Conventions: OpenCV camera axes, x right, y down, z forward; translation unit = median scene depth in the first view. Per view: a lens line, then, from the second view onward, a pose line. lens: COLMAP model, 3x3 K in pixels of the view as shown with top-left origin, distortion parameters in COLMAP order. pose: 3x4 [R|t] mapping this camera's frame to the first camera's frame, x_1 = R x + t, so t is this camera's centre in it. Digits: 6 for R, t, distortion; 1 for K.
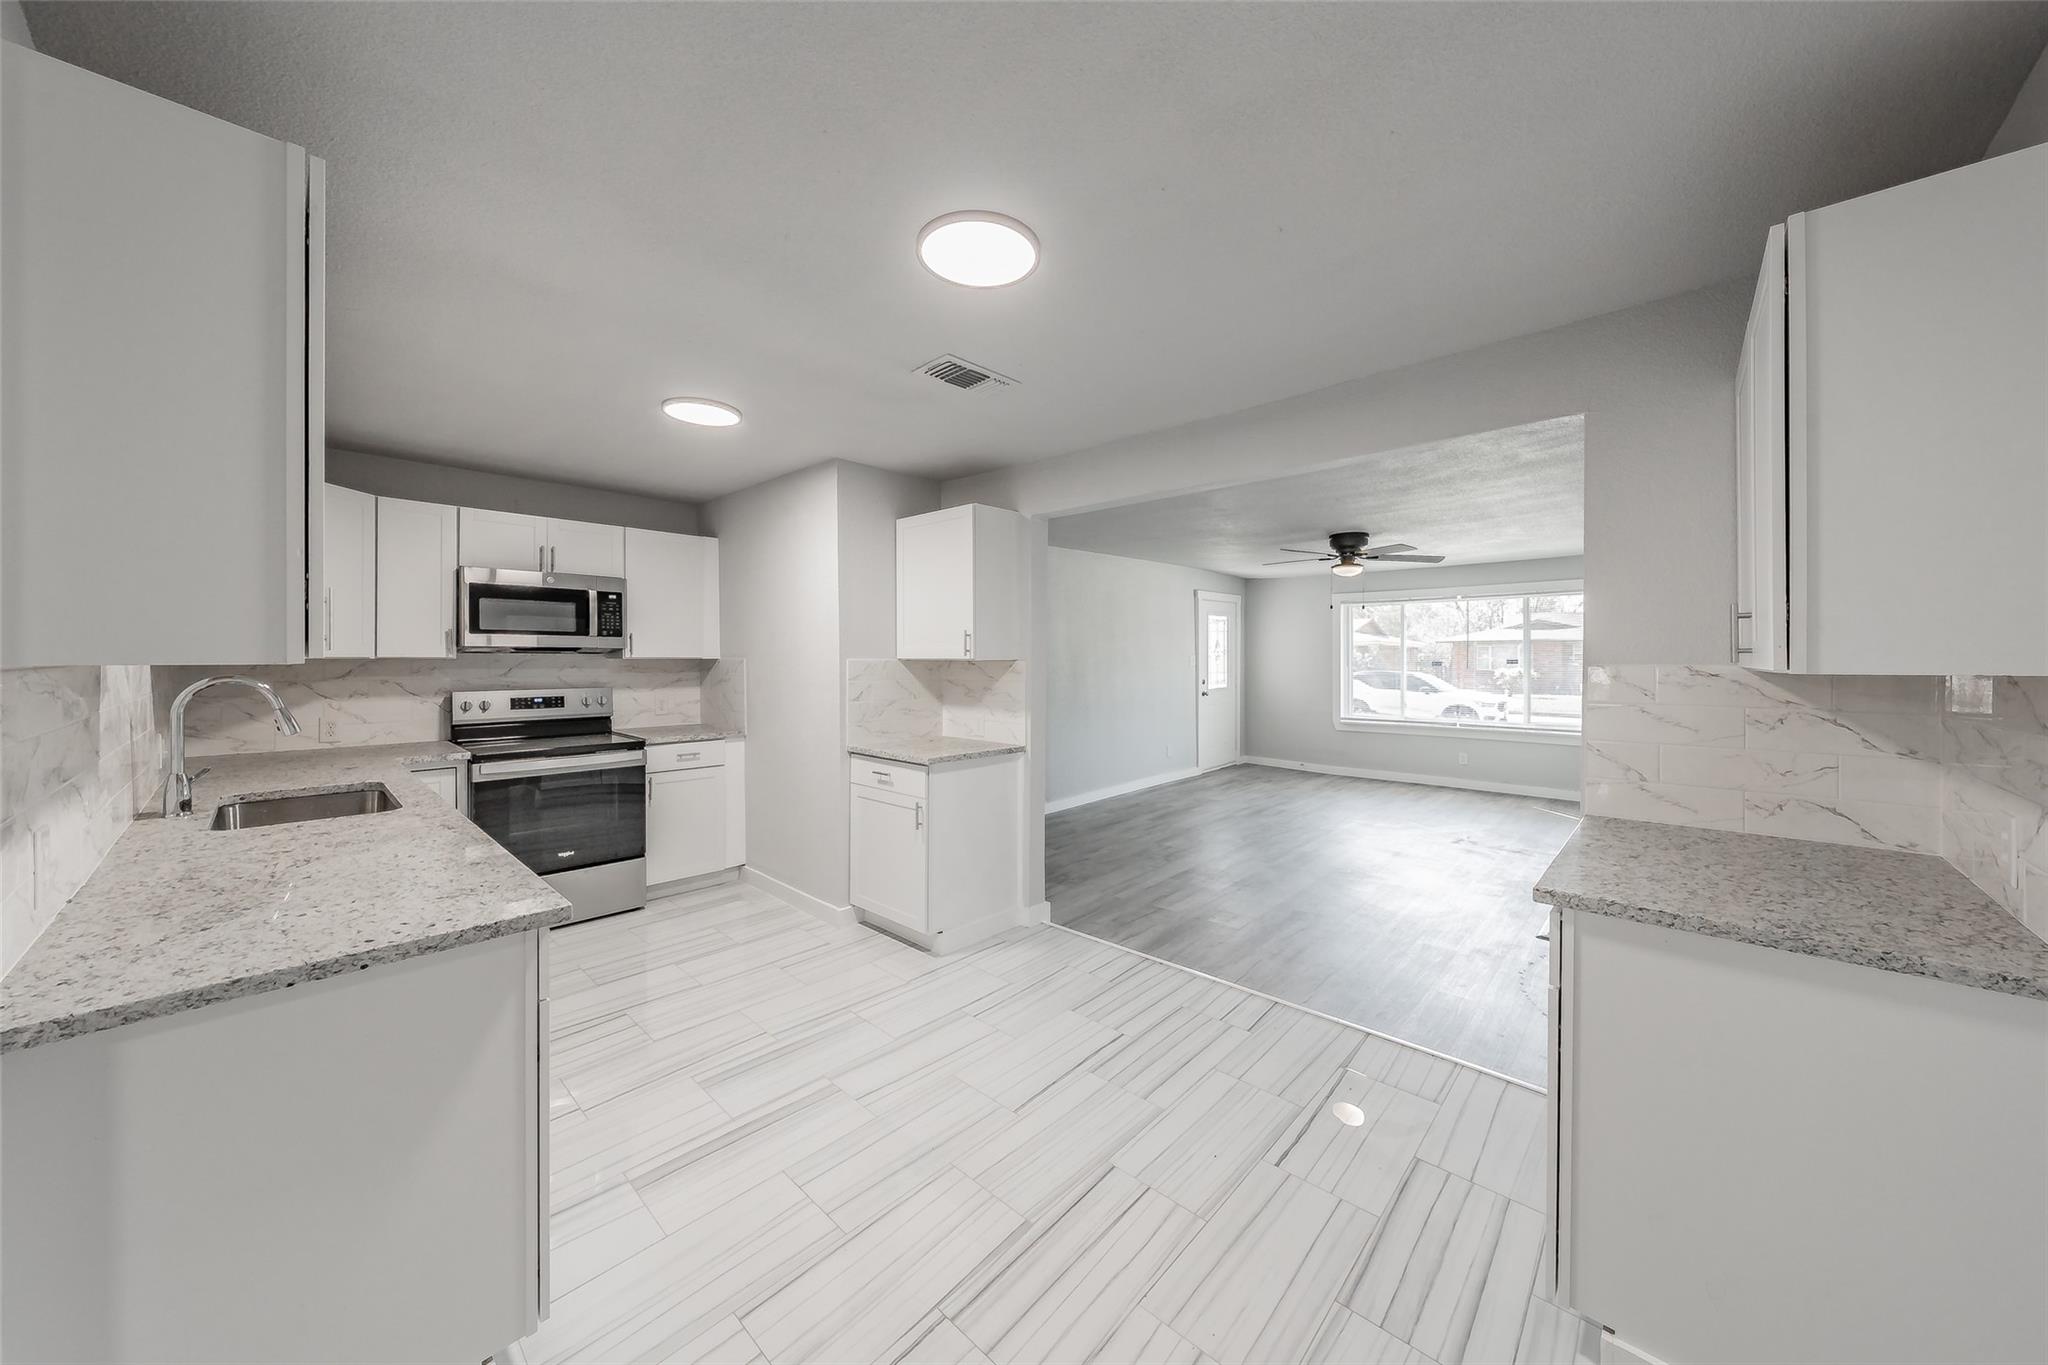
lens RADIAL K [[726.5, 0, 1022.2], [0, 726.5, 675.3], [0, 0, 1]] dist [0.001367, -0.000122]
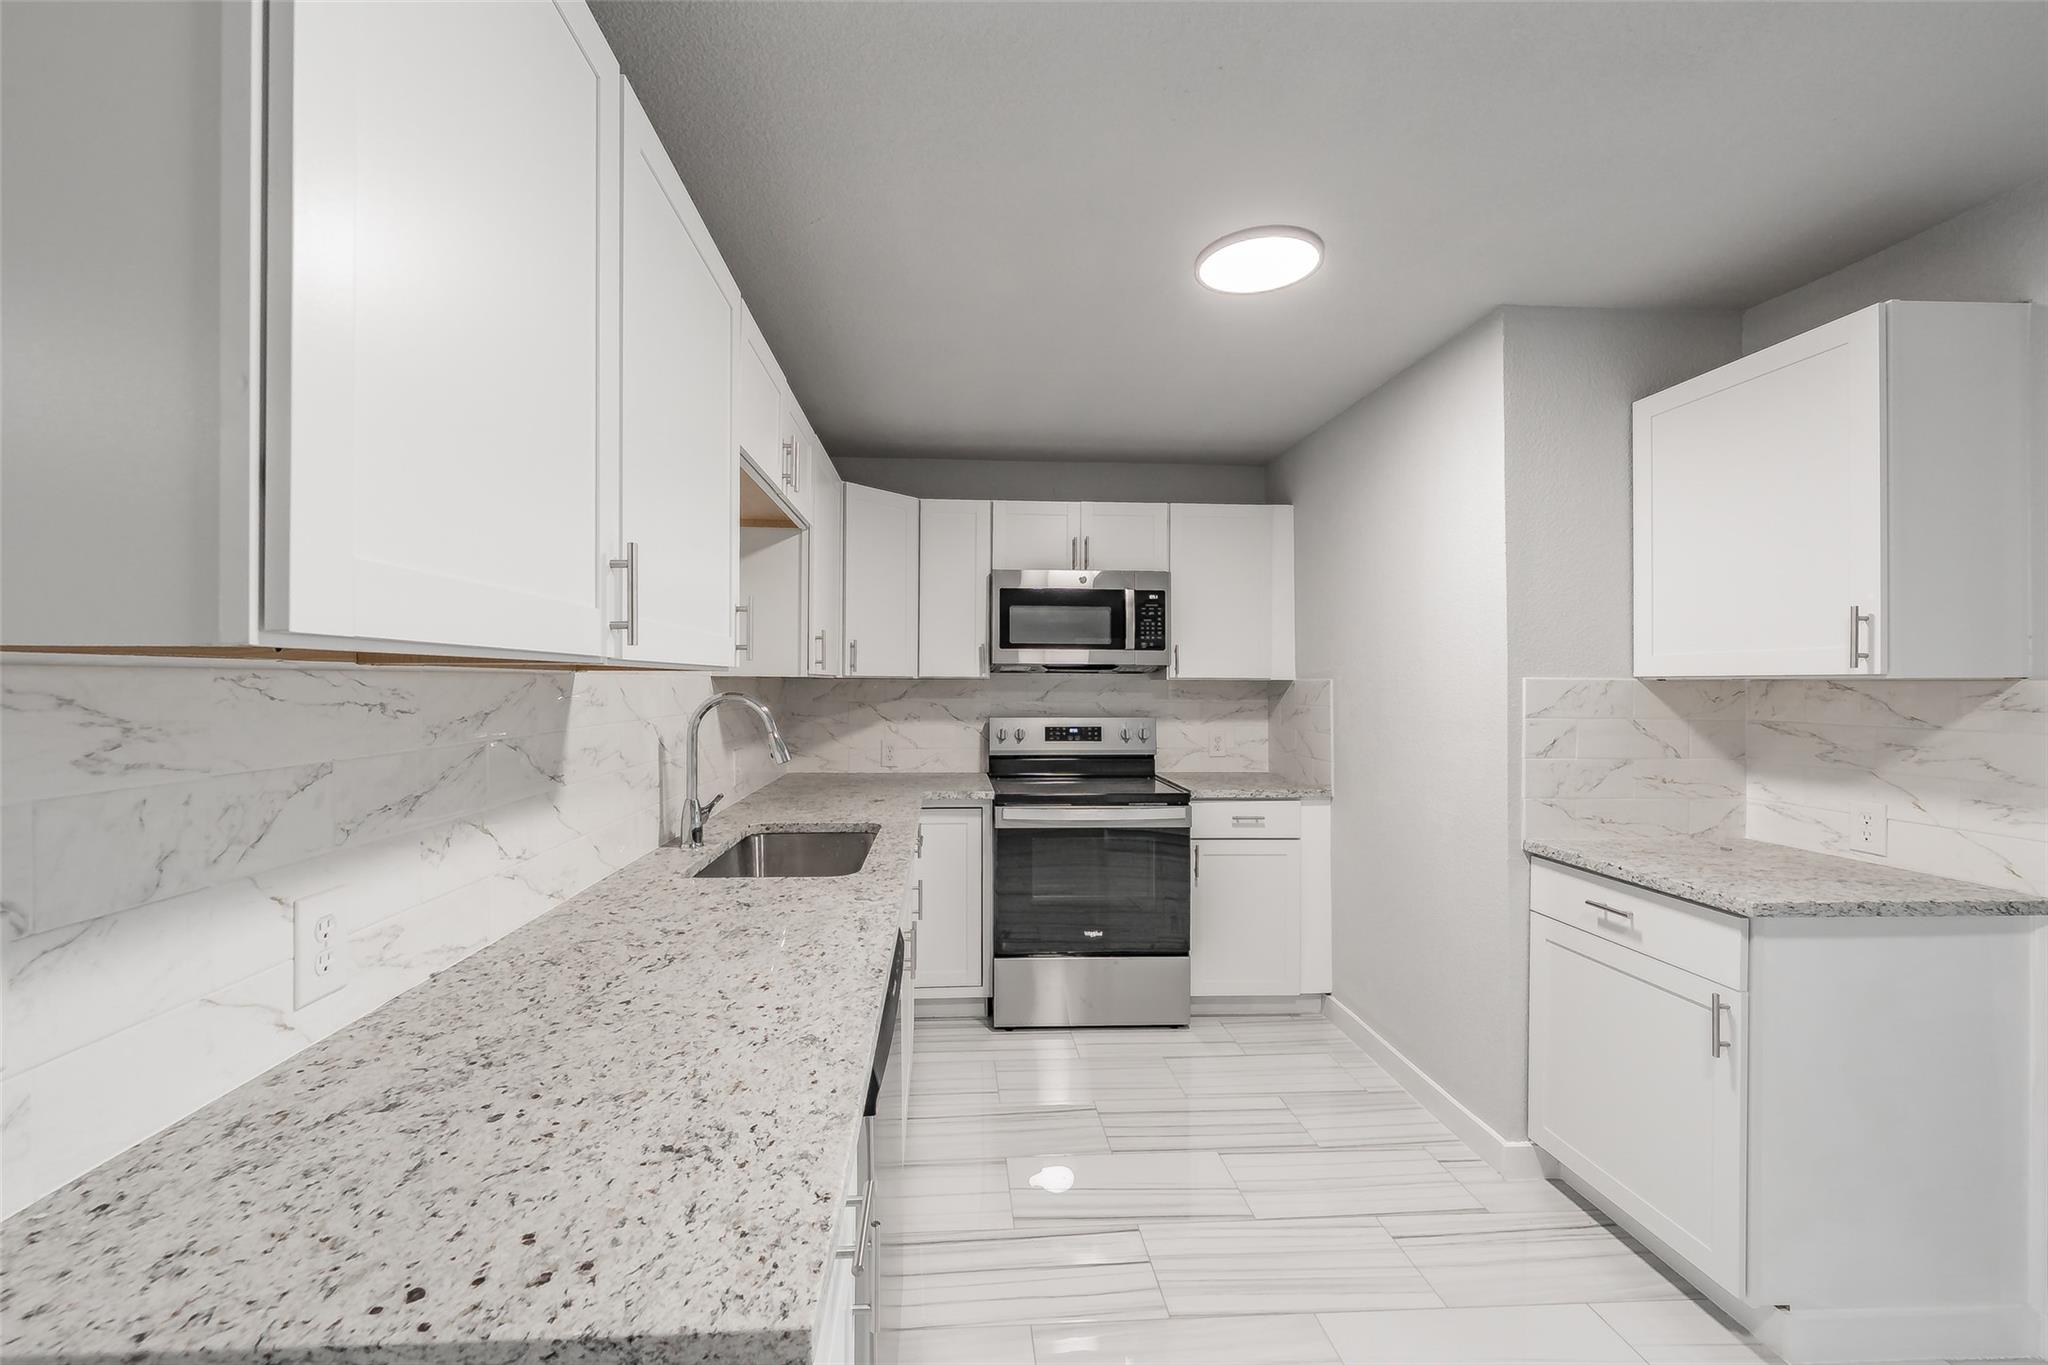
lens RADIAL K [[834.1, 0, 971.9], [0, 834.1, 673.7], [0, 0, 1]] dist [-0.000309, 0.000444]
pose [[0.711327, -0.007708, -0.702819, -0.093352], [-0.018898, 0.999369, -0.030086, 0.000784], [0.702608, 0.034683, 0.710732, 0.263591]]
